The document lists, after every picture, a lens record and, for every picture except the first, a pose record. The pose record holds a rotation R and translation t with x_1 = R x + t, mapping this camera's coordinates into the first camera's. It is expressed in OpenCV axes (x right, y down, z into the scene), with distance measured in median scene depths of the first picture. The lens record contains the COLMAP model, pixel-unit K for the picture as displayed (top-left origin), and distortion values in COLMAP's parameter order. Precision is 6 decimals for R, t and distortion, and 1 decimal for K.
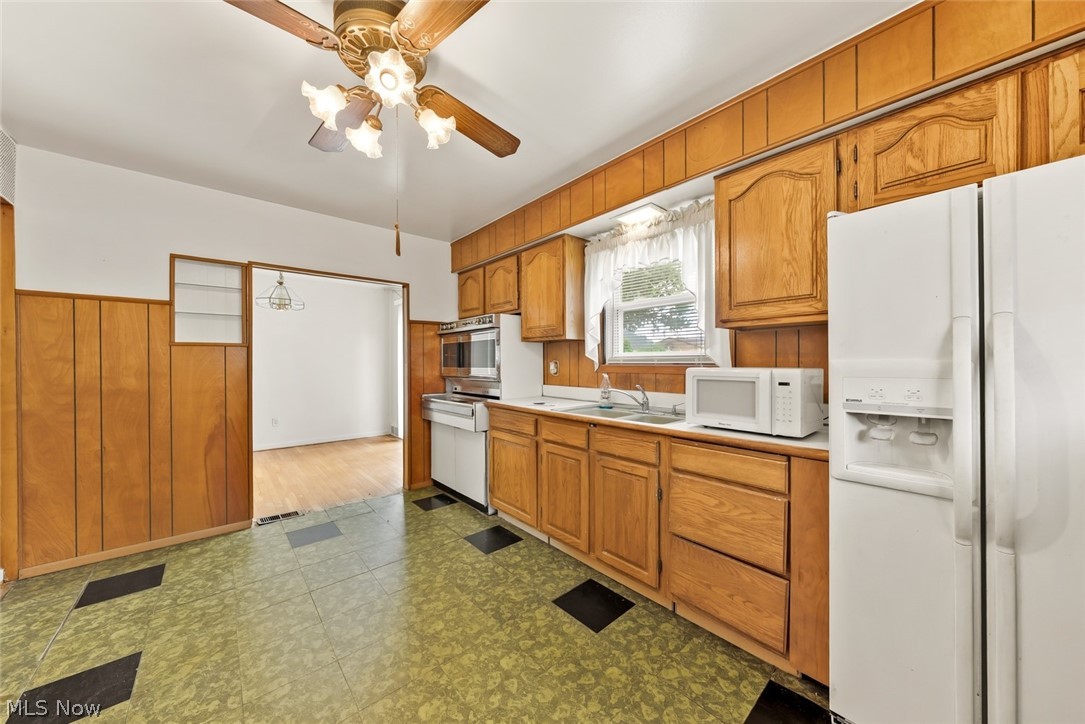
lens RADIAL K [[373.9, 0, 542.8], [0, 373.9, 364.3], [0, 0, 1]] dist [-0.002563, -0.000153]
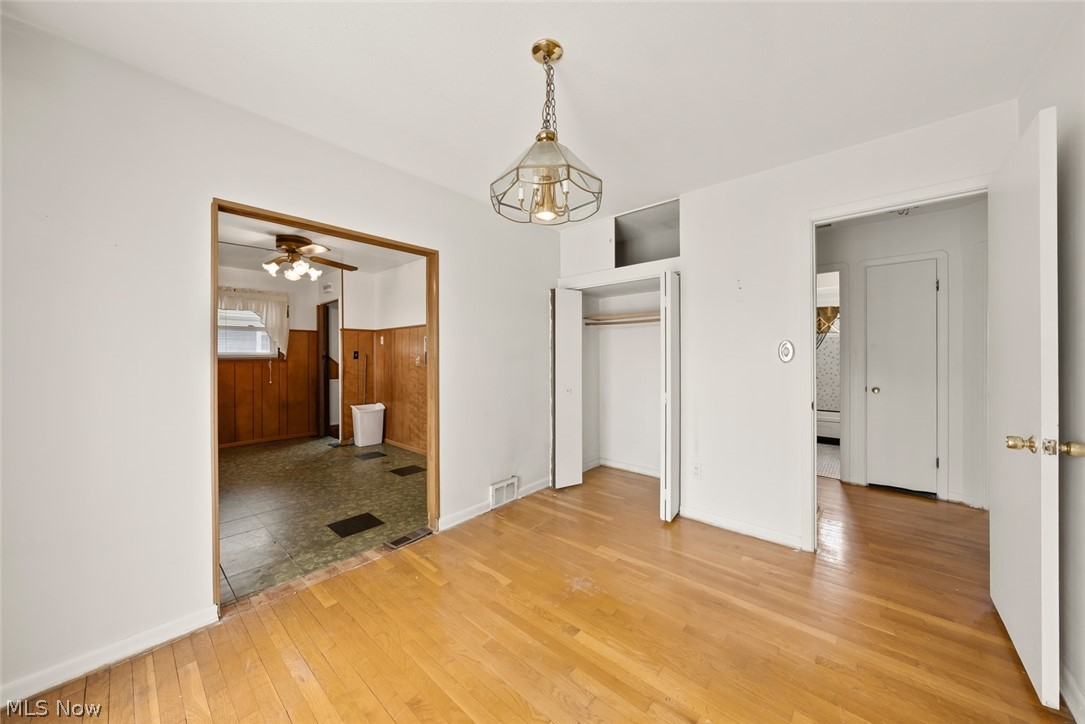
lens RADIAL K [[373.9, 0, 541.7], [0, 373.9, 356.5], [0, 0, 1]] dist [-0.002563, -0.000153]
pose [[-0.991643, 0.007428, -0.128801, -1.177948], [0.006404, 0.999945, 0.008362, -0.016310], [0.128856, 0.007467, -0.991635, 2.477385]]
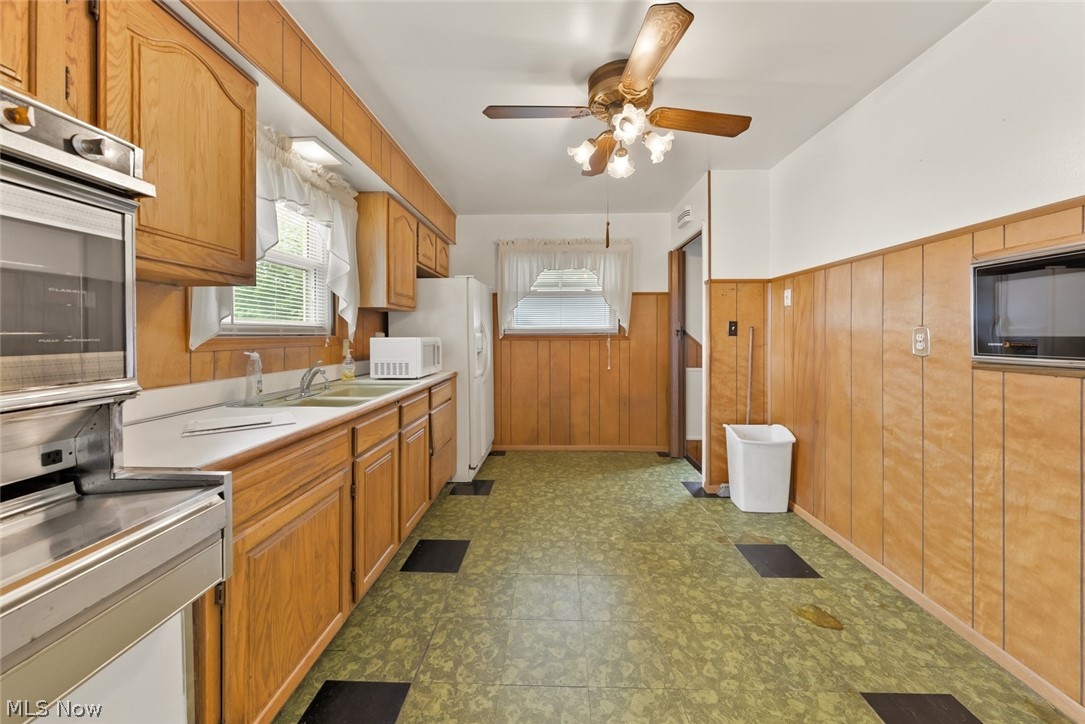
lens RADIAL K [[373.9, 0, 549.3], [0, 373.9, 336.8], [0, 0, 1]] dist [-0.002563, -0.000153]
pose [[-0.741149, 0.000069, 0.671341, -0.707251], [0.007580, 0.999937, 0.008266, -0.000656], [-0.671298, 0.011215, -0.741103, 1.340394]]
